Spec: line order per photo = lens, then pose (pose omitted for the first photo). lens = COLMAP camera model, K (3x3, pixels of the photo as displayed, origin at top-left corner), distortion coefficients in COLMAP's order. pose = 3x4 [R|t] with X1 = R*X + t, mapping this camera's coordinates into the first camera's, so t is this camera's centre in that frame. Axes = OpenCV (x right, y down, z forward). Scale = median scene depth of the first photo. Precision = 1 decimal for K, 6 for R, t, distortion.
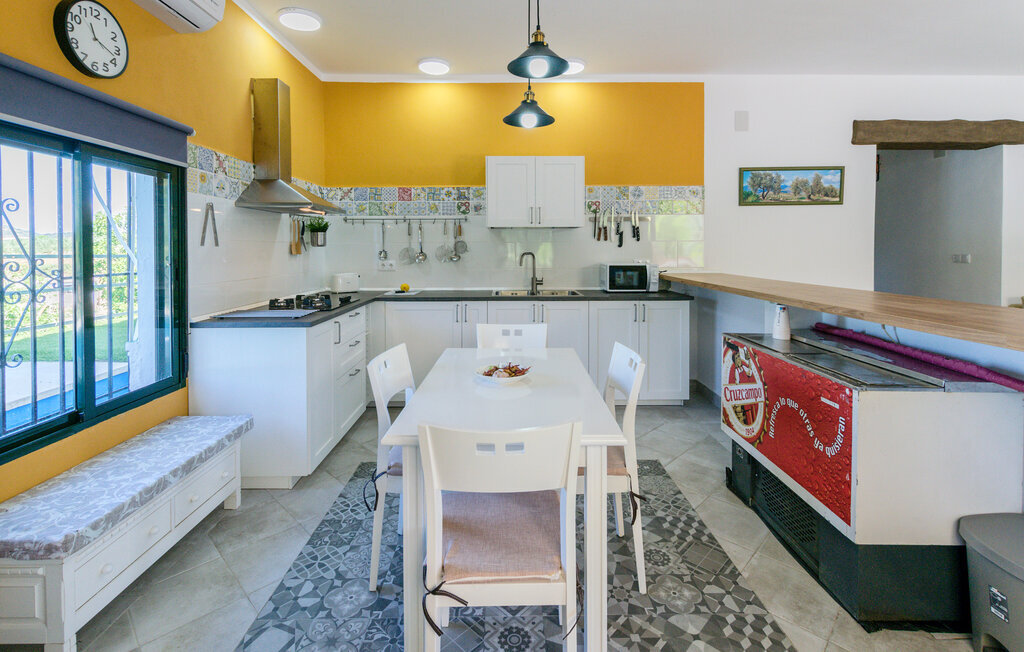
lens RADIAL K [[456.3, 0, 516.2], [0, 456.3, 253.7], [0, 0, 1]] dist [0.002246, 0.000083]
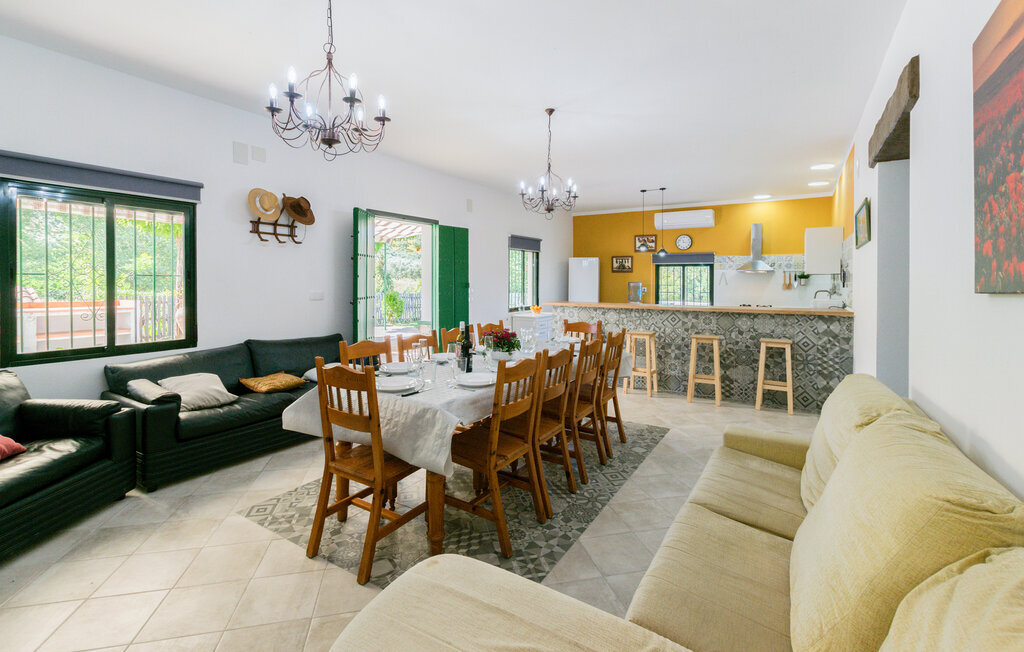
lens RADIAL K [[454.0, 0, 505.8], [0, 454.0, 288.6], [0, 0, 1]] dist [0.001164, 0.000137]
pose [[-0.544922, 0.011114, -0.838413, 1.818486], [-0.014039, 0.999651, 0.022376, -0.026519], [0.838369, 0.023964, -0.544576, 0.898693]]
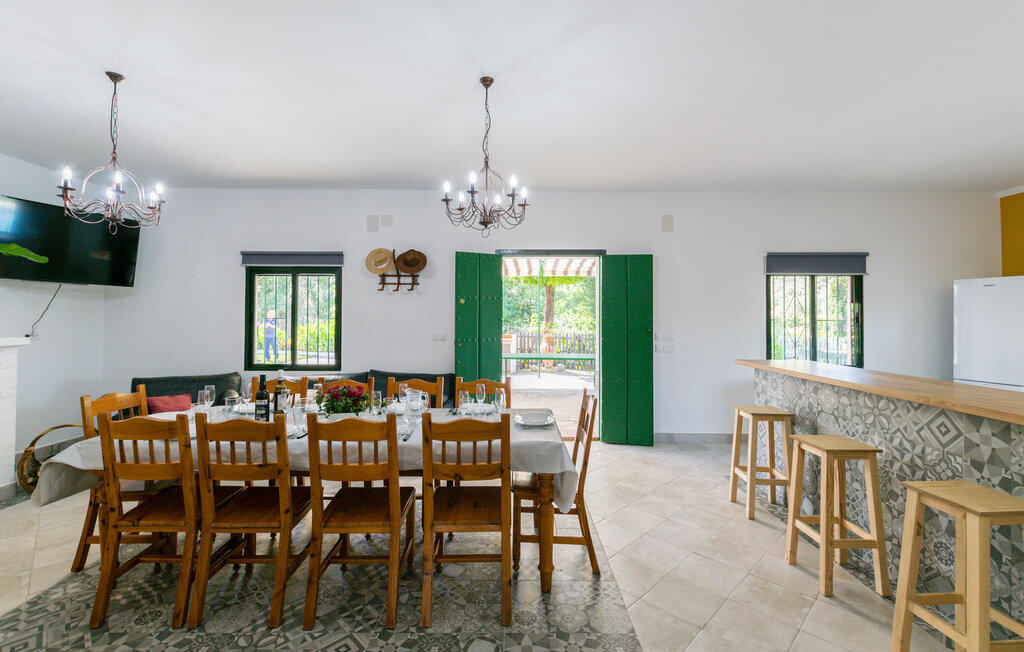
lens RADIAL K [[442.9, 0, 514.9], [0, 442.9, 311.6], [0, 0, 1]] dist [-0.000348, -0.000399]
pose [[-0.999969, -0.003867, 0.006882, 0.912769], [-0.003874, 0.999992, -0.000996, -0.044904], [-0.006878, -0.001023, -0.999976, 1.096993]]
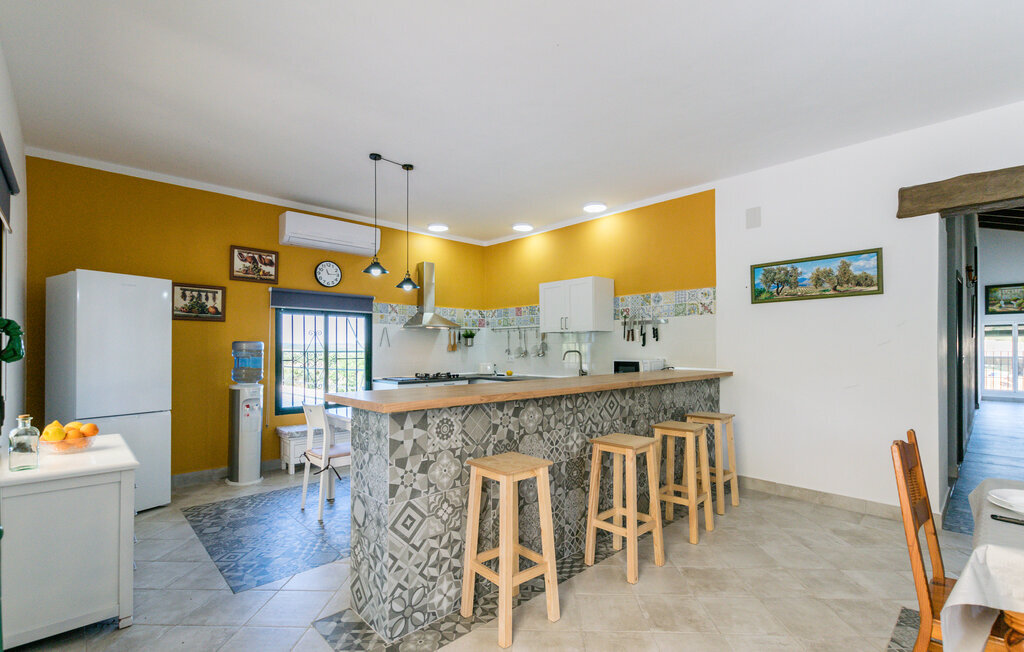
lens RADIAL K [[461.3, 0, 525.0], [0, 461.3, 344.5], [0, 0, 1]] dist [0.001010, 0.000213]
pose [[0.691843, -0.005851, -0.722025, 0.872142], [-0.006809, 0.999870, -0.014627, 0.000712], [0.722016, 0.015036, 0.691713, -0.041453]]
